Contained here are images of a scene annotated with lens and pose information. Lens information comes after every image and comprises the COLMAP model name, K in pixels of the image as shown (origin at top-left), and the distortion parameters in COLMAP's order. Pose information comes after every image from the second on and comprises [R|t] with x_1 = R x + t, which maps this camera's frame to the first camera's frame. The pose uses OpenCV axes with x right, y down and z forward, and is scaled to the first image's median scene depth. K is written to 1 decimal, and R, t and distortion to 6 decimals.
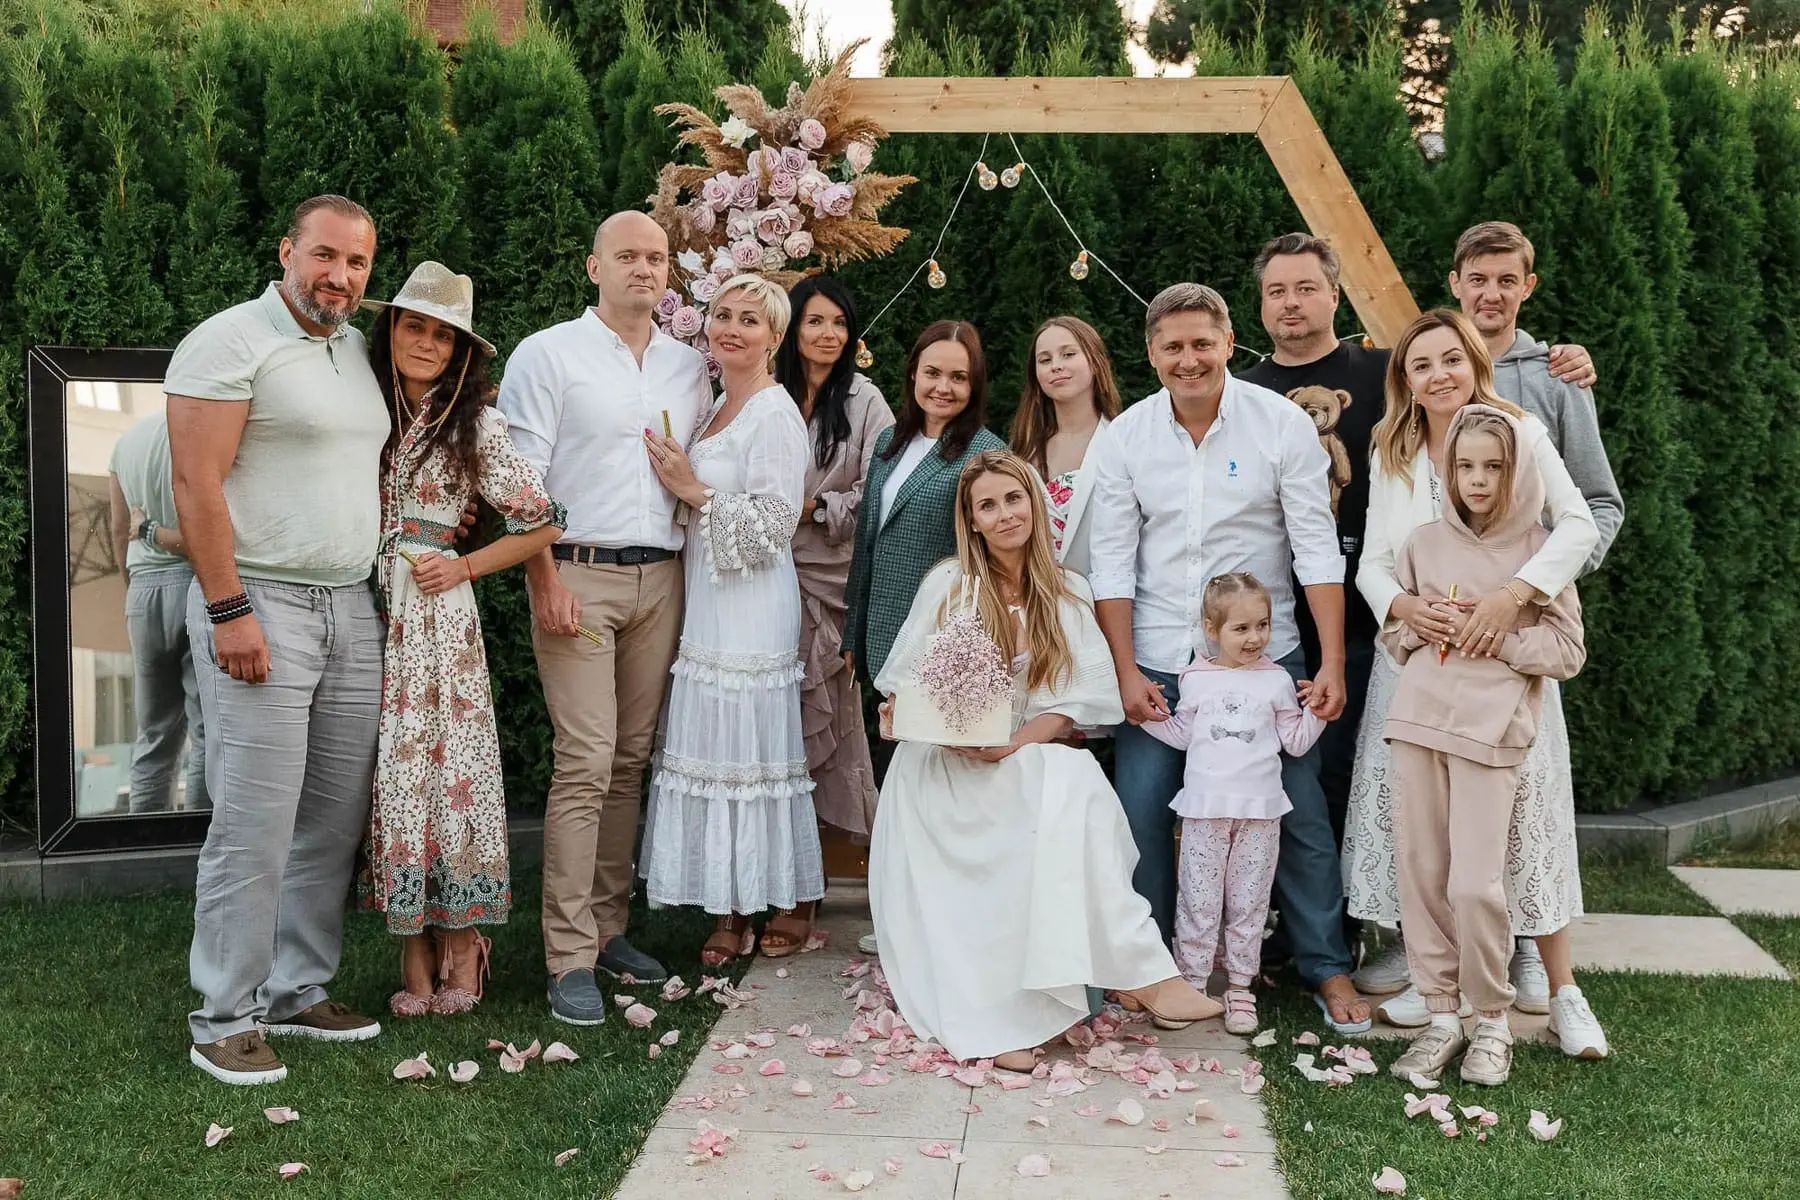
lens RADIAL K [[2360.6, 0, 872.1], [0, 2360.6, 599.7], [0, 0, 1]] dist [0.010517, 0.074251]
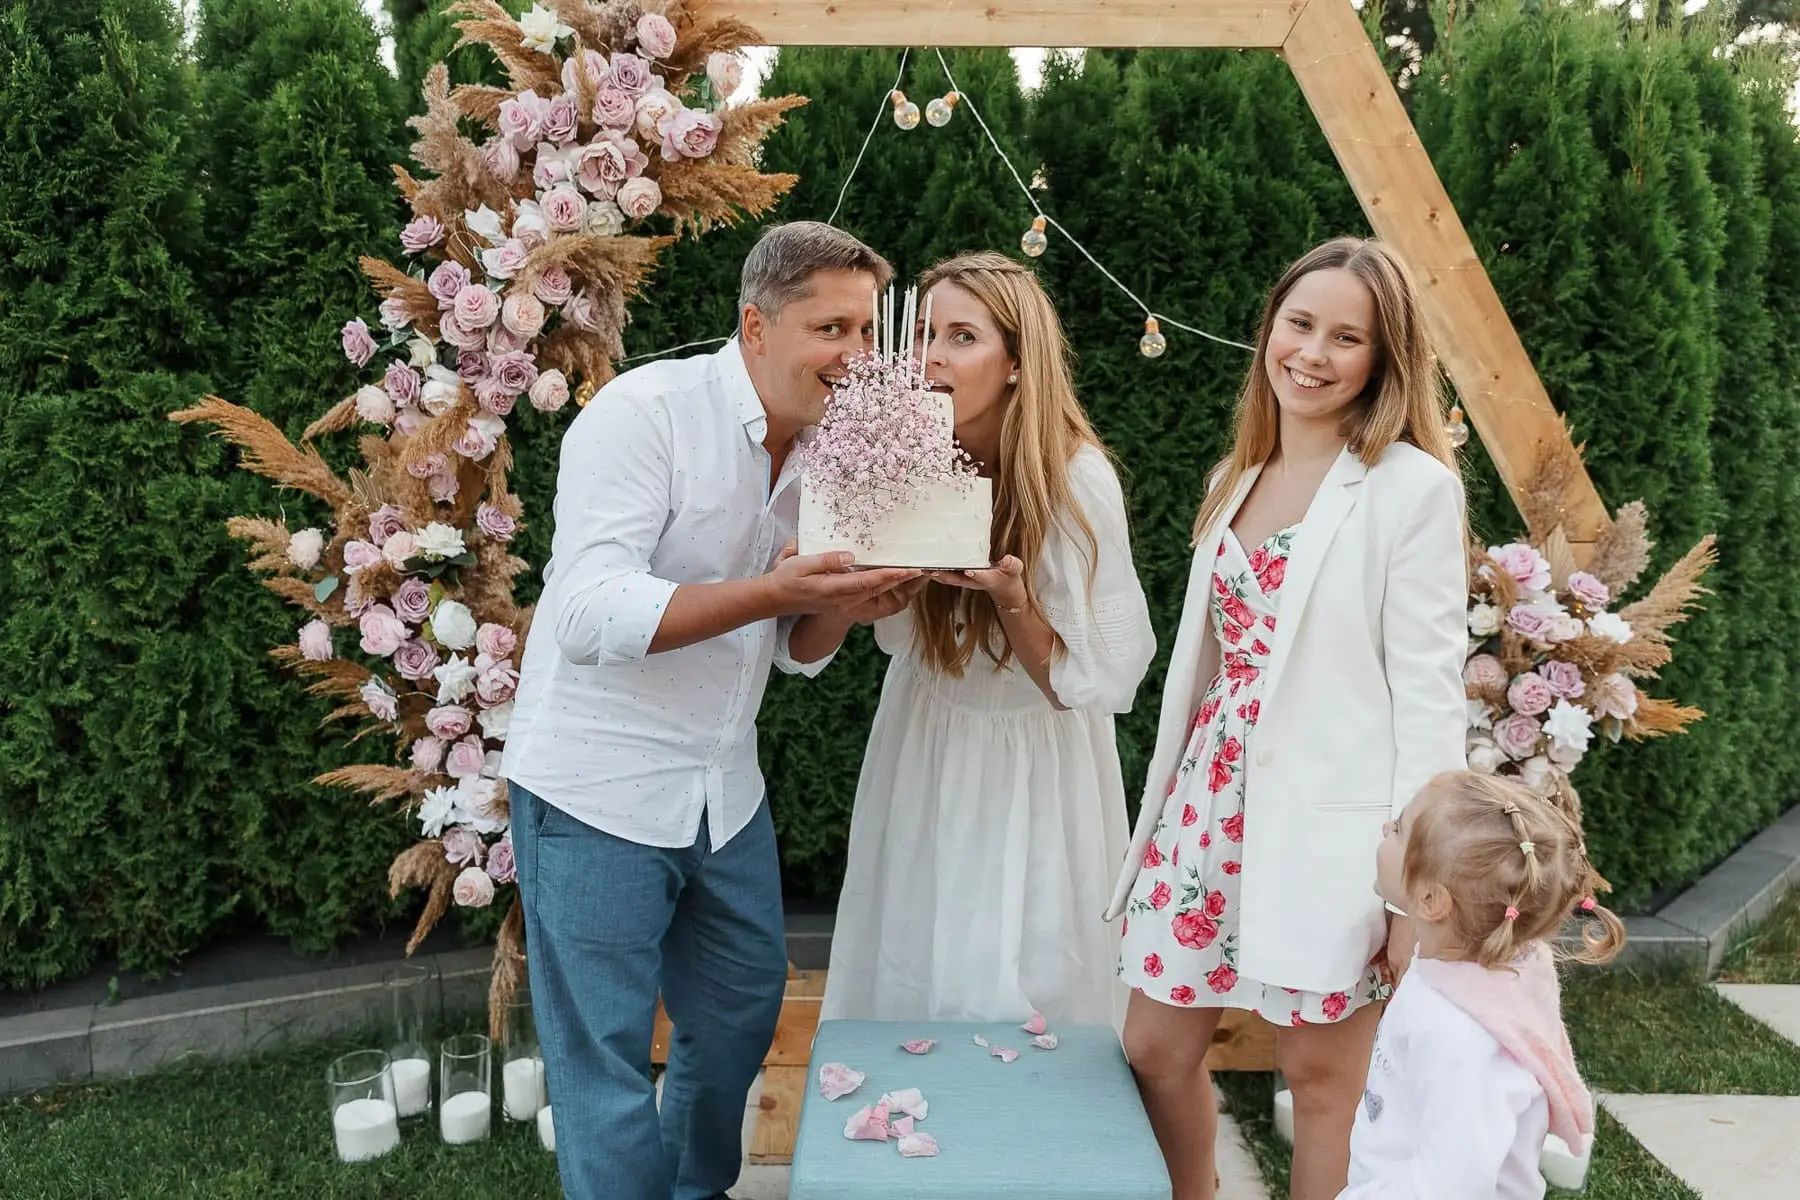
lens RADIAL K [[1338.2, 0, 900.0], [0, 1338.2, 600.0], [0, 0, 1]] dist [0.007388, 0.000381]
pose [[0.996519, -0.010521, 0.082702, 0.010811], [0.009854, 0.999916, 0.008467, -0.031674], [-0.082784, -0.007623, 0.996538, 0.554236]]
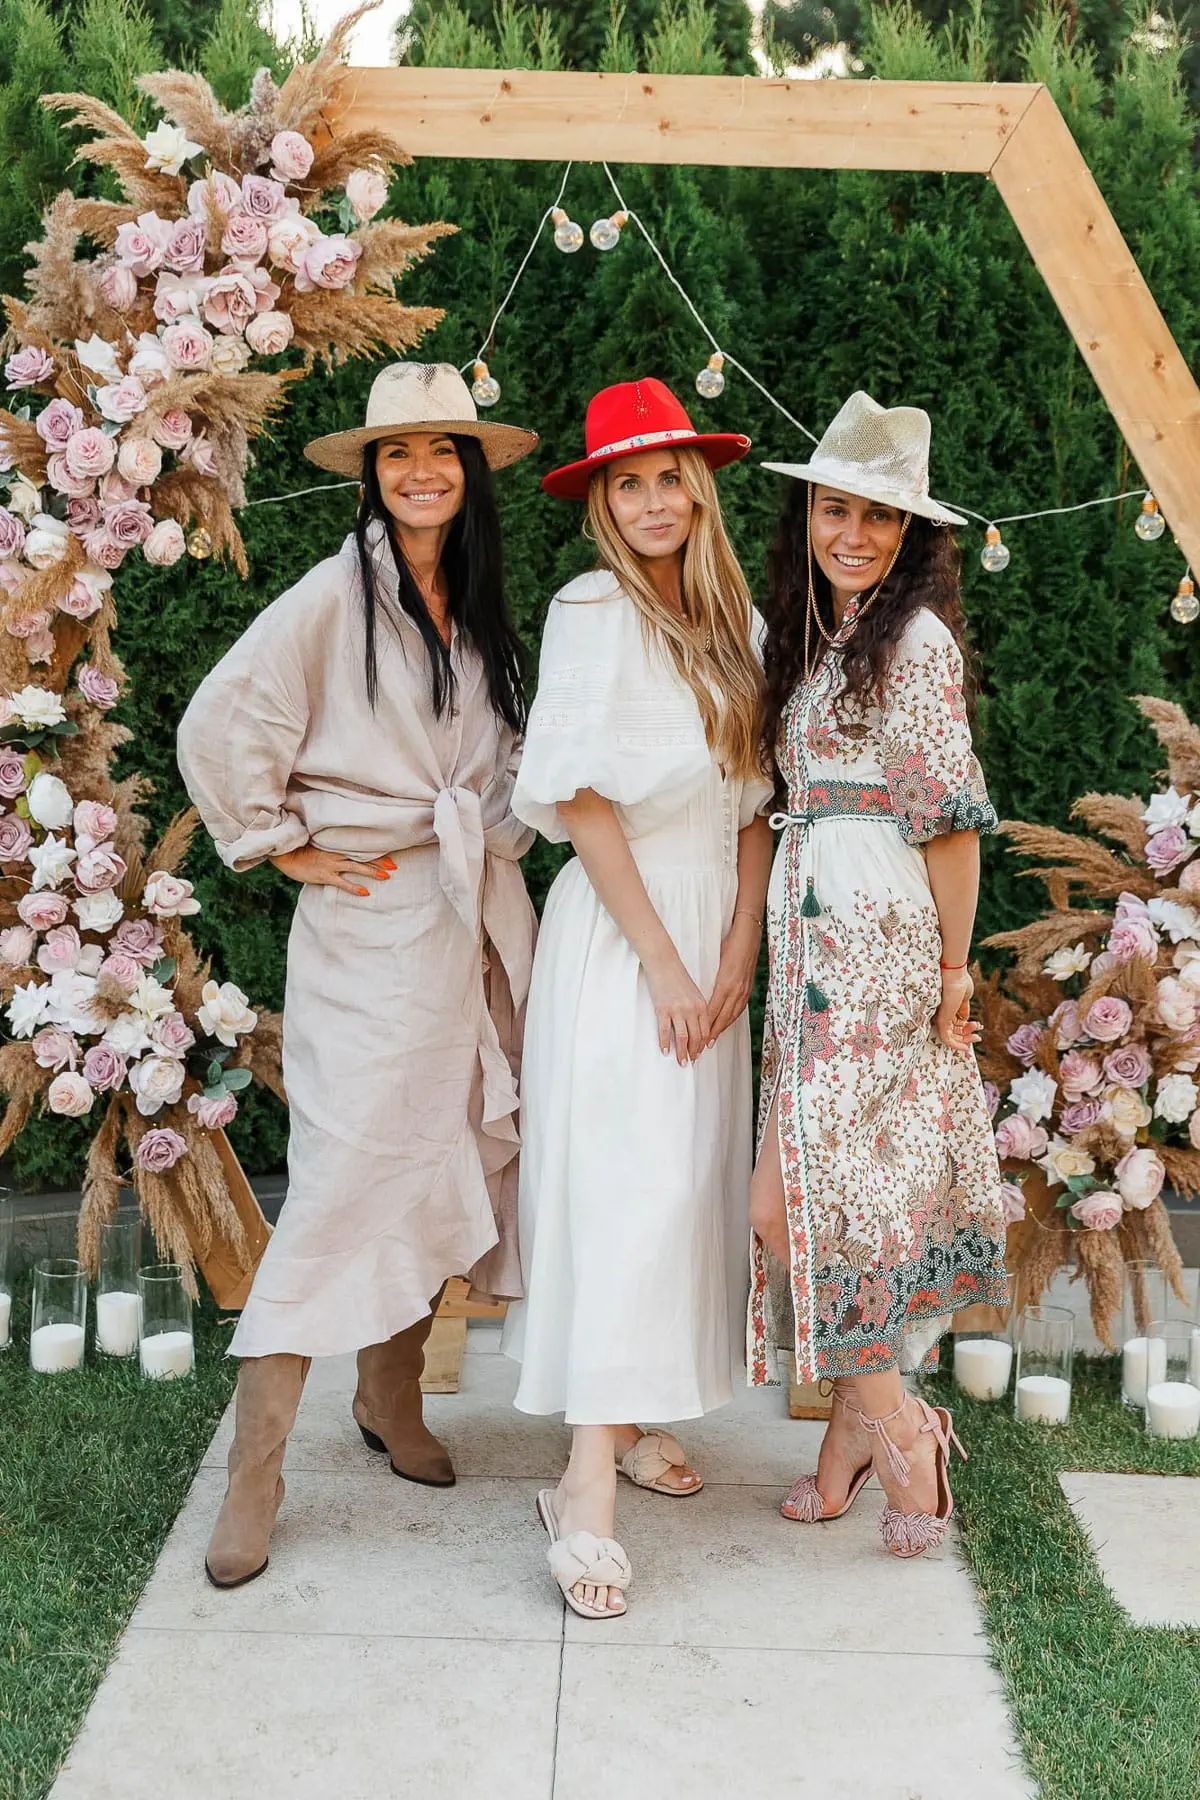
lens RADIAL K [[2903.9, 0, 601.2], [0, 2903.9, 928.3], [0, 0, 1]] dist [0.017293, 0.057372]
pose [[0.996493, 0.005509, 0.083492, -0.006353], [-0.010960, 0.997827, 0.064968, -0.040000], [-0.082952, -0.065655, 0.994388, 0.194982]]
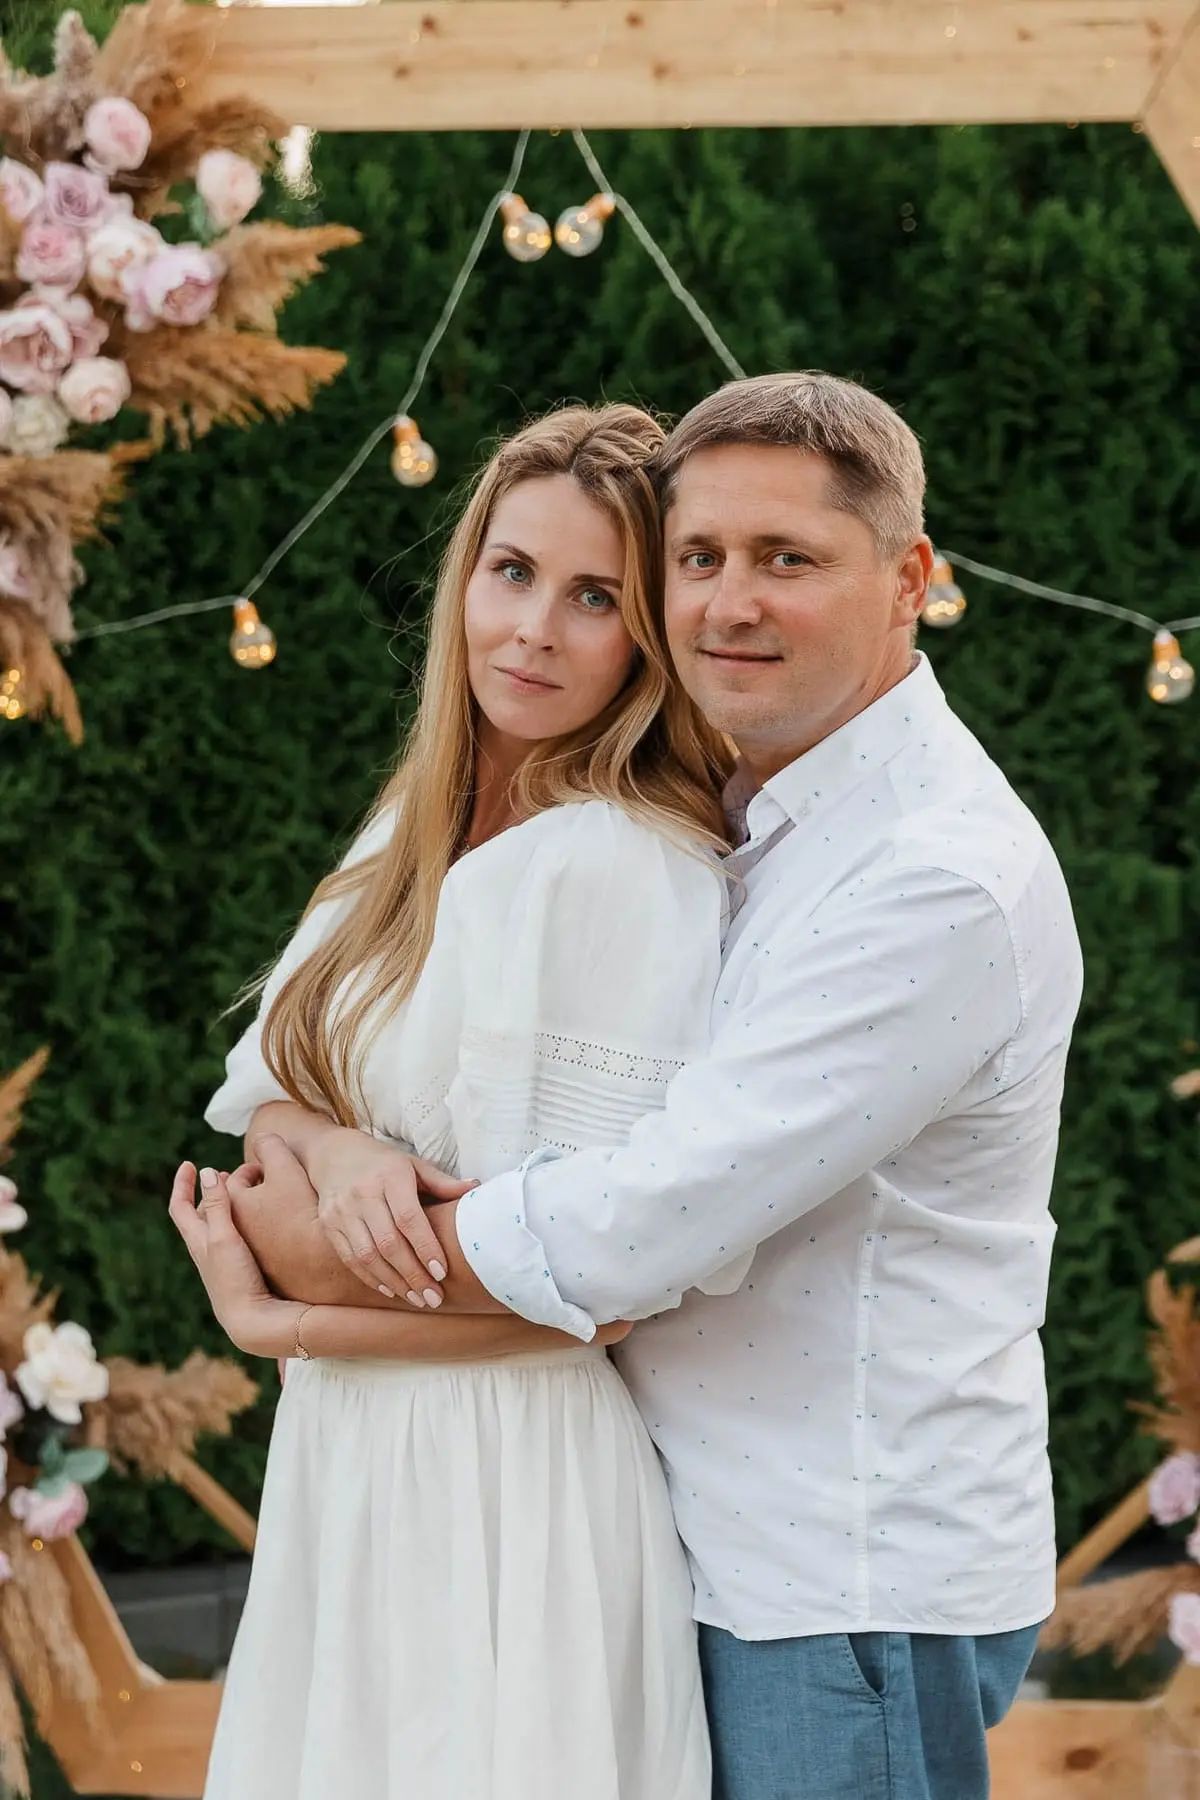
lens RADIAL K [[3327.0, 0, 600.0], [0, 3327.0, 900.0], [0, 0, 1]] dist [0.003644, 0.054267]
pose [[0.999717, -0.016040, 0.017595, 0.046195], [0.015686, 0.999675, 0.020091, -0.062561], [-0.017912, -0.019810, 0.999643, 0.355977]]
